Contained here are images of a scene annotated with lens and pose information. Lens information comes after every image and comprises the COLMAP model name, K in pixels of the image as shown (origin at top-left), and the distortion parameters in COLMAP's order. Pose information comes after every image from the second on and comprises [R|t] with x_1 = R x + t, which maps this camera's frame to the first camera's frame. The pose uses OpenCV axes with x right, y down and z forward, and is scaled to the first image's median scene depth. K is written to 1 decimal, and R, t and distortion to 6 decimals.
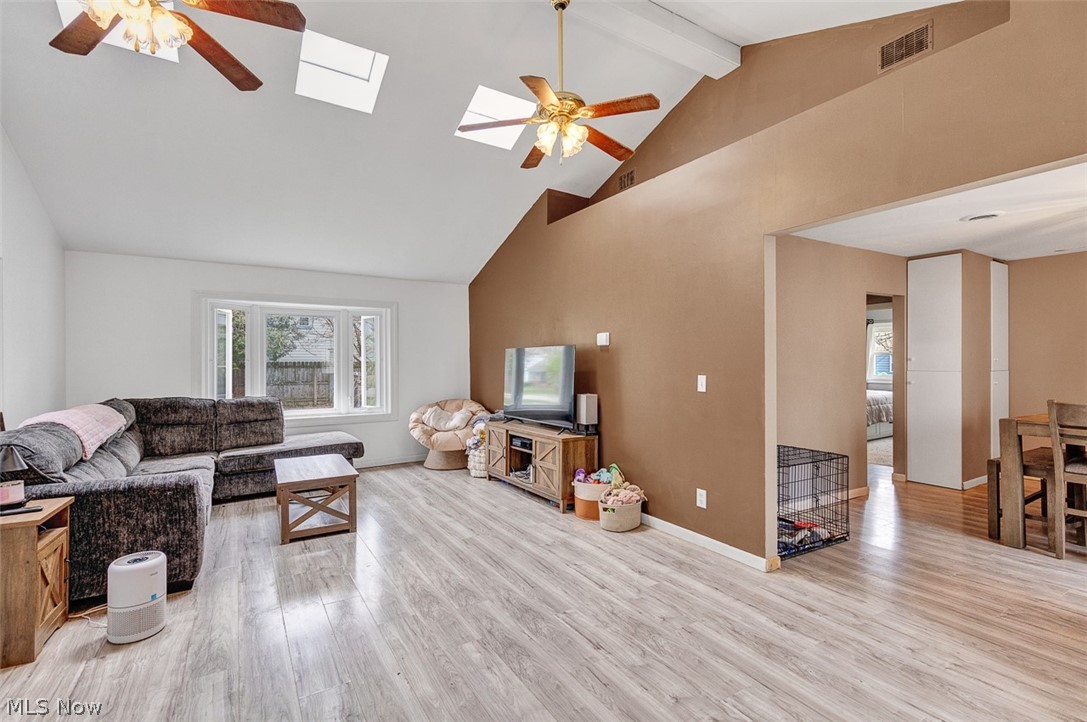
lens RADIAL K [[499.7, 0, 545.2], [0, 499.7, 358.4], [0, 0, 1]] dist [-0.000096, -0.001633]
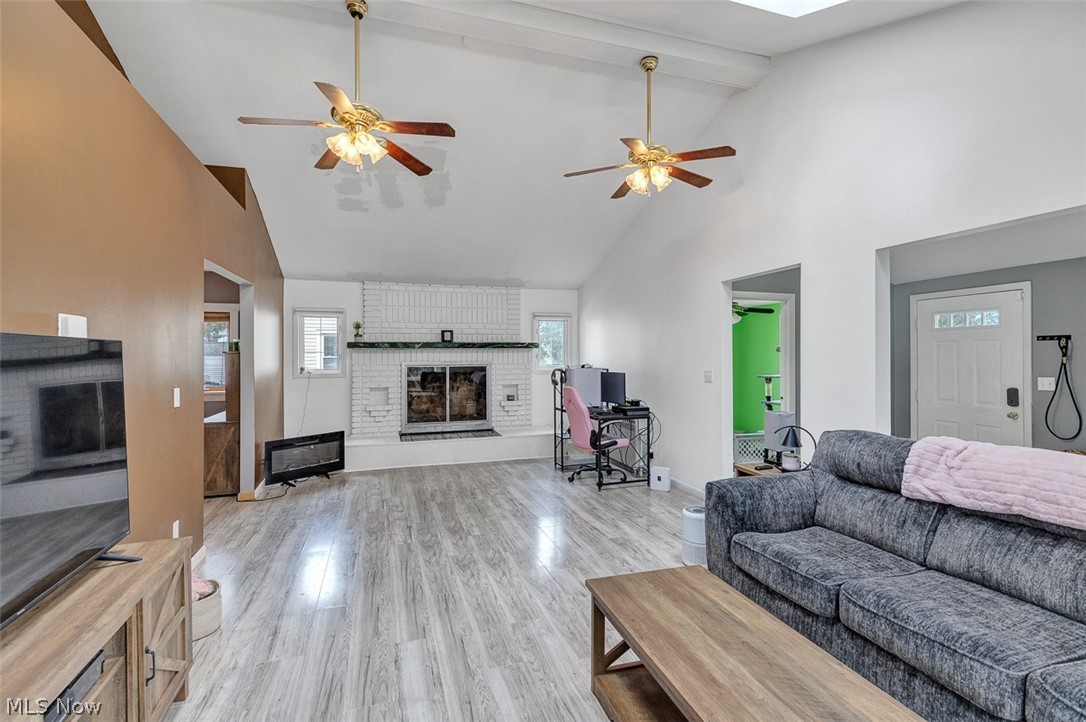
lens RADIAL K [[499.2, 0, 541.3], [0, 499.2, 361.6], [0, 0, 1]] dist [-0.000096, -0.001633]
pose [[-0.972066, 0.005239, 0.234651, -0.641135], [0.006164, 0.999976, 0.003208, -0.013391], [-0.234629, 0.004565, -0.972074, 2.170027]]
